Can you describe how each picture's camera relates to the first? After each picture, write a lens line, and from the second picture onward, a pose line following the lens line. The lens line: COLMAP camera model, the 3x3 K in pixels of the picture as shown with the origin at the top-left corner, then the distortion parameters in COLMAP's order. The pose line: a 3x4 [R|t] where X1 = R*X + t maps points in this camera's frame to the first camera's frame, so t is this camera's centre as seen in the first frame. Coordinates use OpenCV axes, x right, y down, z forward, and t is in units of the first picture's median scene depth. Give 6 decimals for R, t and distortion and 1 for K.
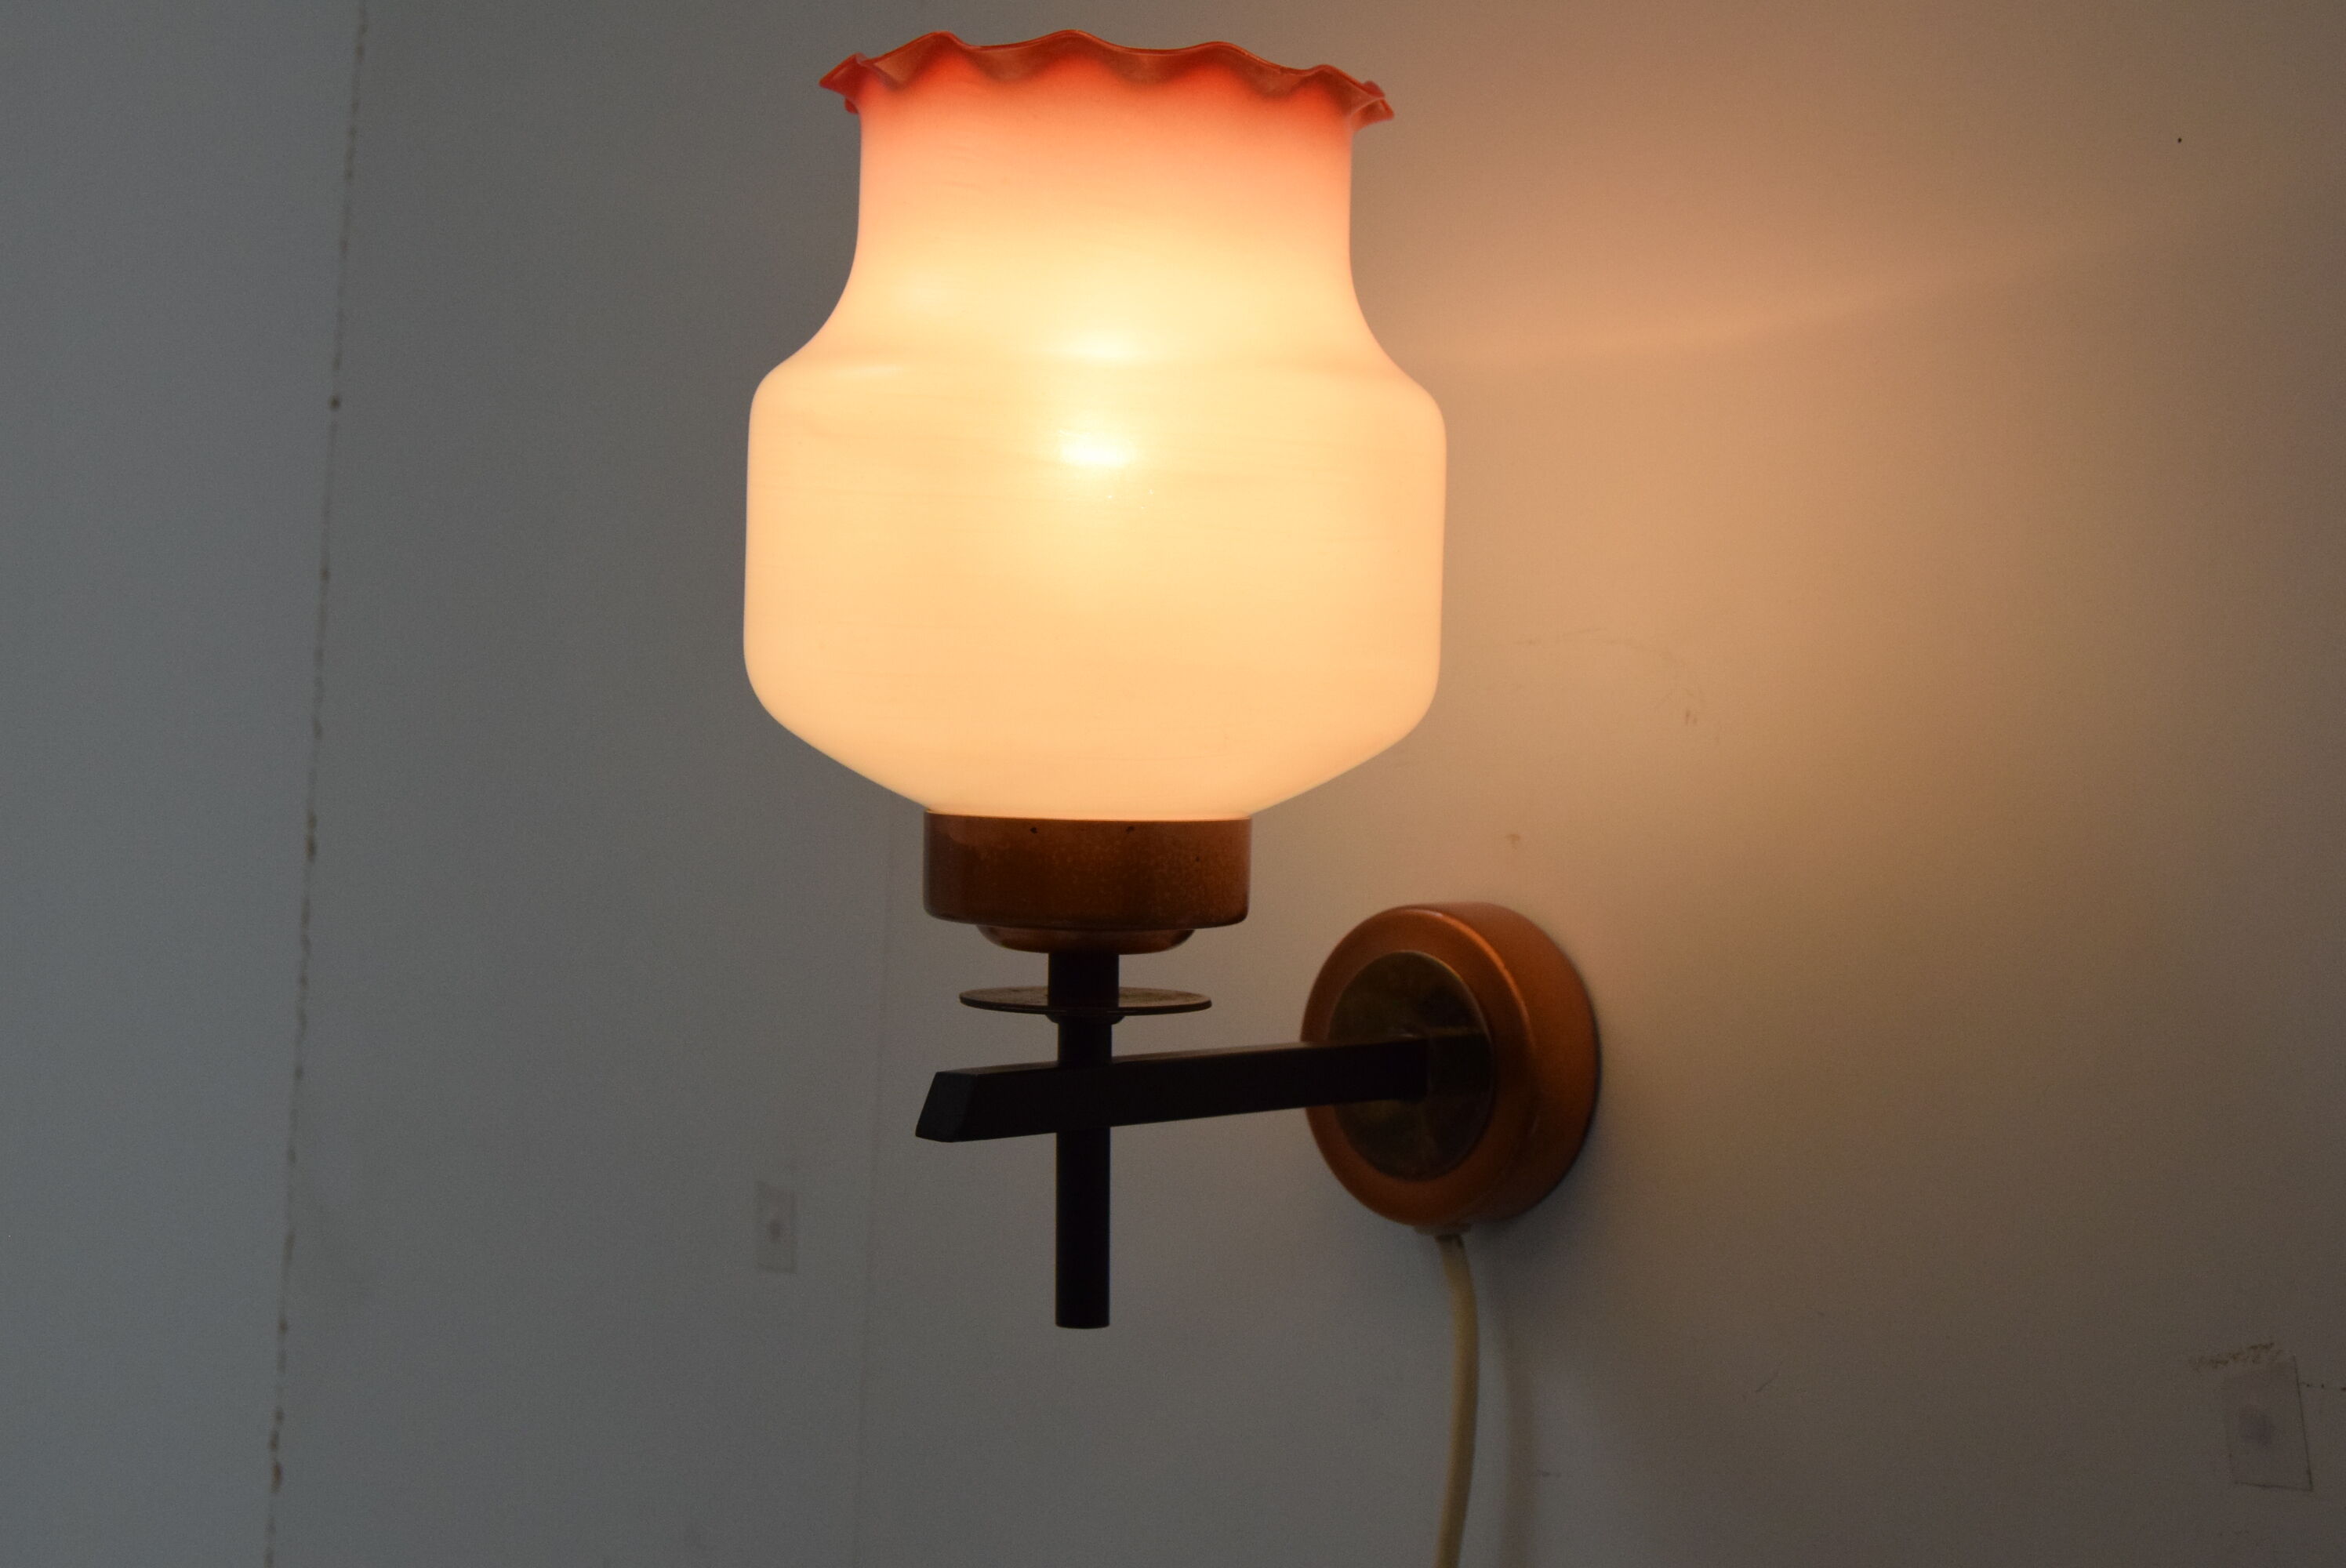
lens RADIAL K [[3748.7, 0, 1172.8], [0, 3748.7, 766.2], [0, 0, 1]] dist [-0.032223, 0.000000]
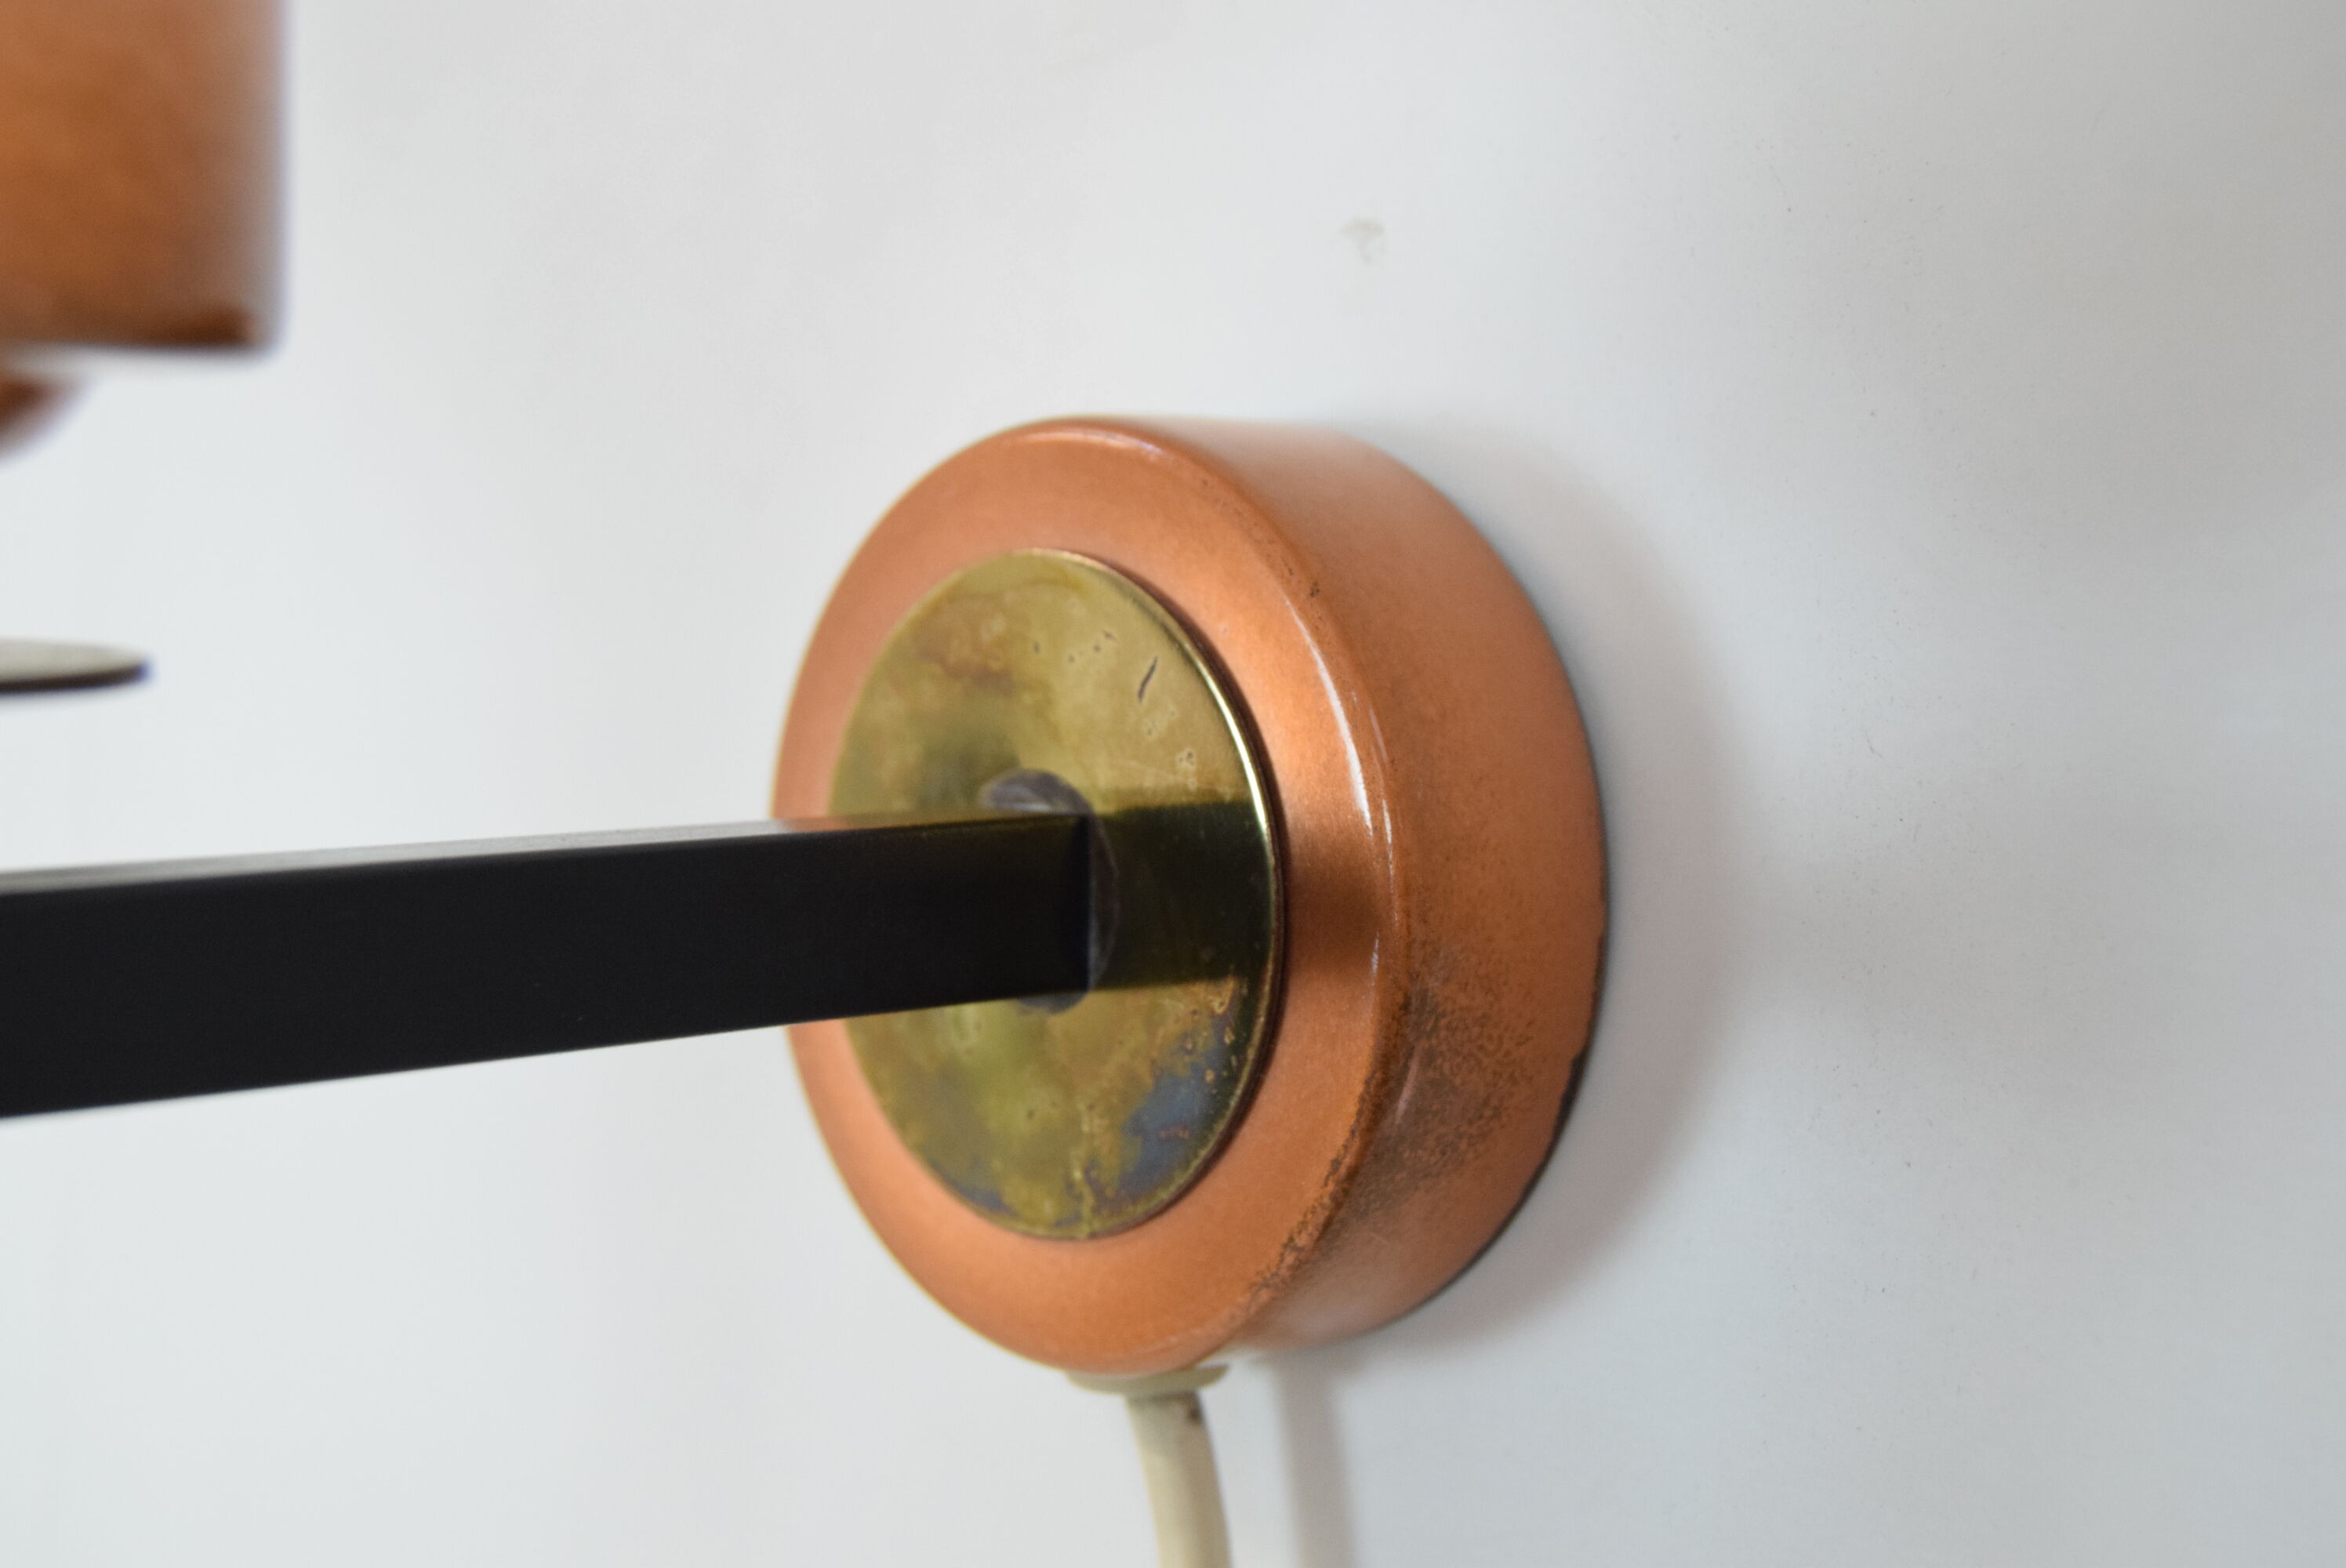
lens RADIAL K [[3422.2, 0, 1177.9], [0, 3422.2, 776.4], [0, 0, 1]] dist [-0.037297, 0.000000]
pose [[0.999906, 0.004968, -0.012807, 0.079341], [-0.004166, 0.998071, 0.061936, 0.050451], [0.013090, -0.061877, 0.997998, 0.699858]]
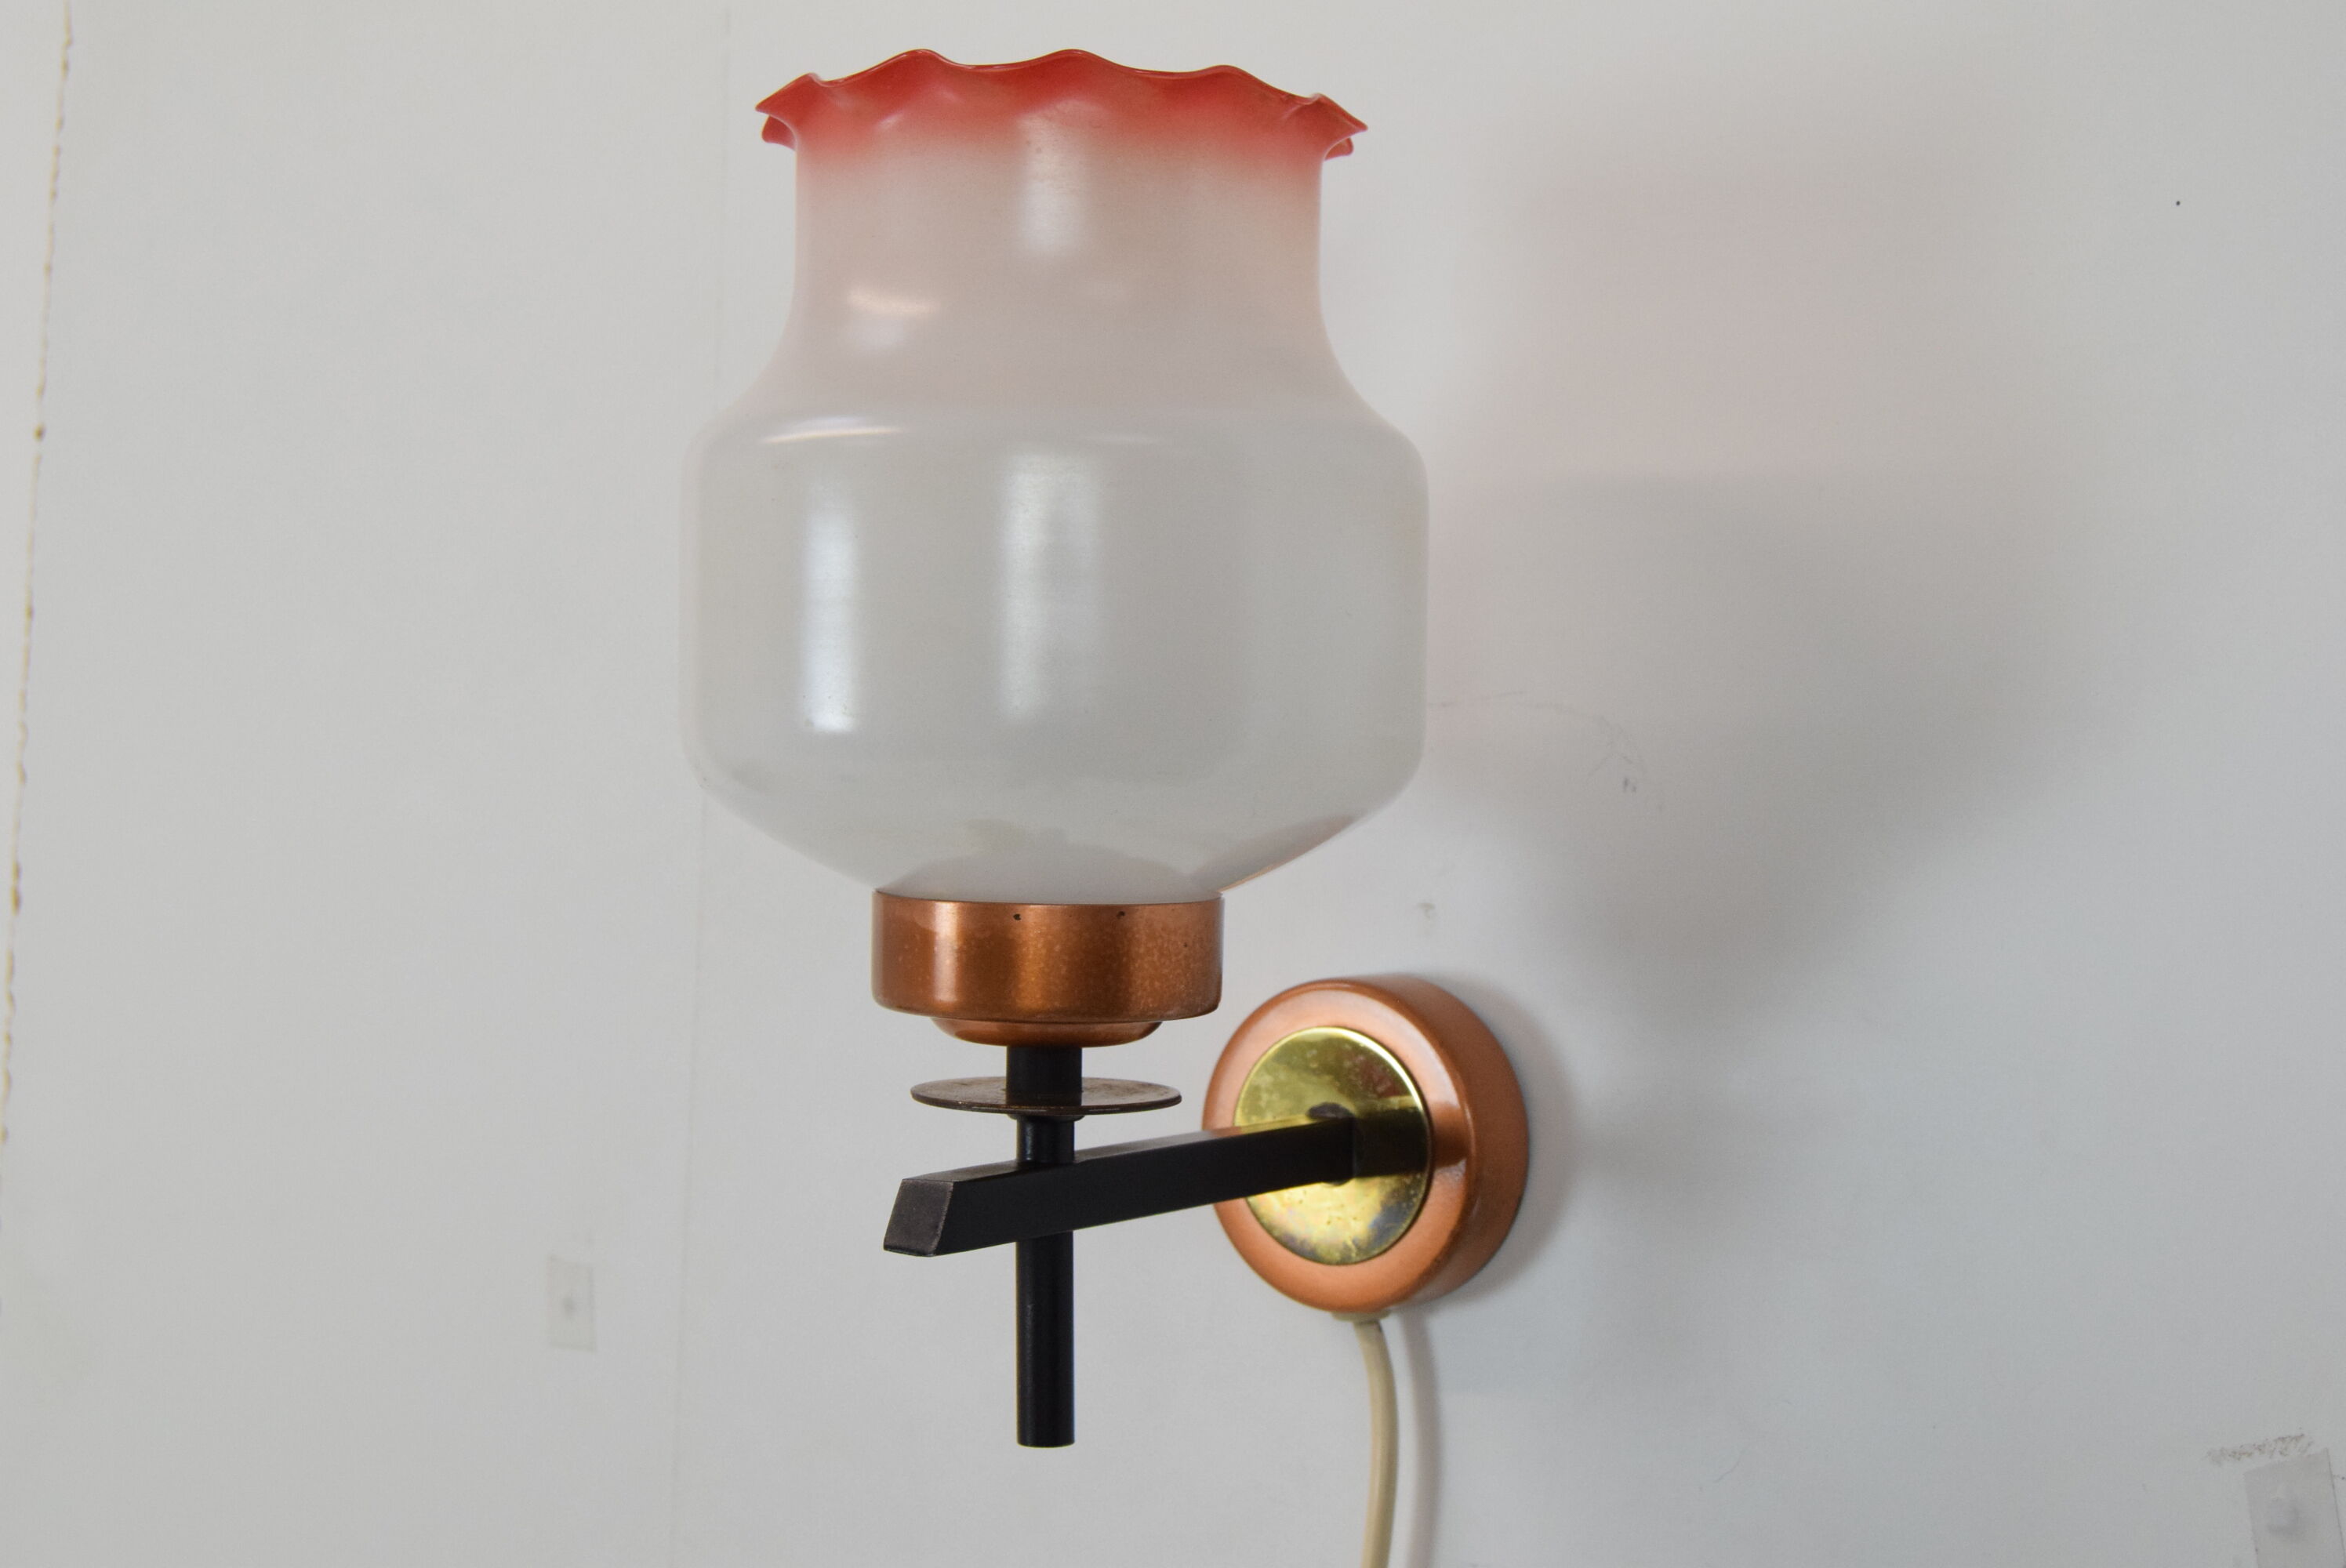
lens RADIAL K [[3422.2, 0, 1184.8], [0, 3422.2, 780.4], [0, 0, 1]] dist [-0.037297, 0.000000]
pose [[0.986908, -0.002107, 0.161269, -0.115350], [0.001531, 0.999992, 0.003699, -0.017132], [-0.161276, -0.003404, 0.986904, 0.142929]]
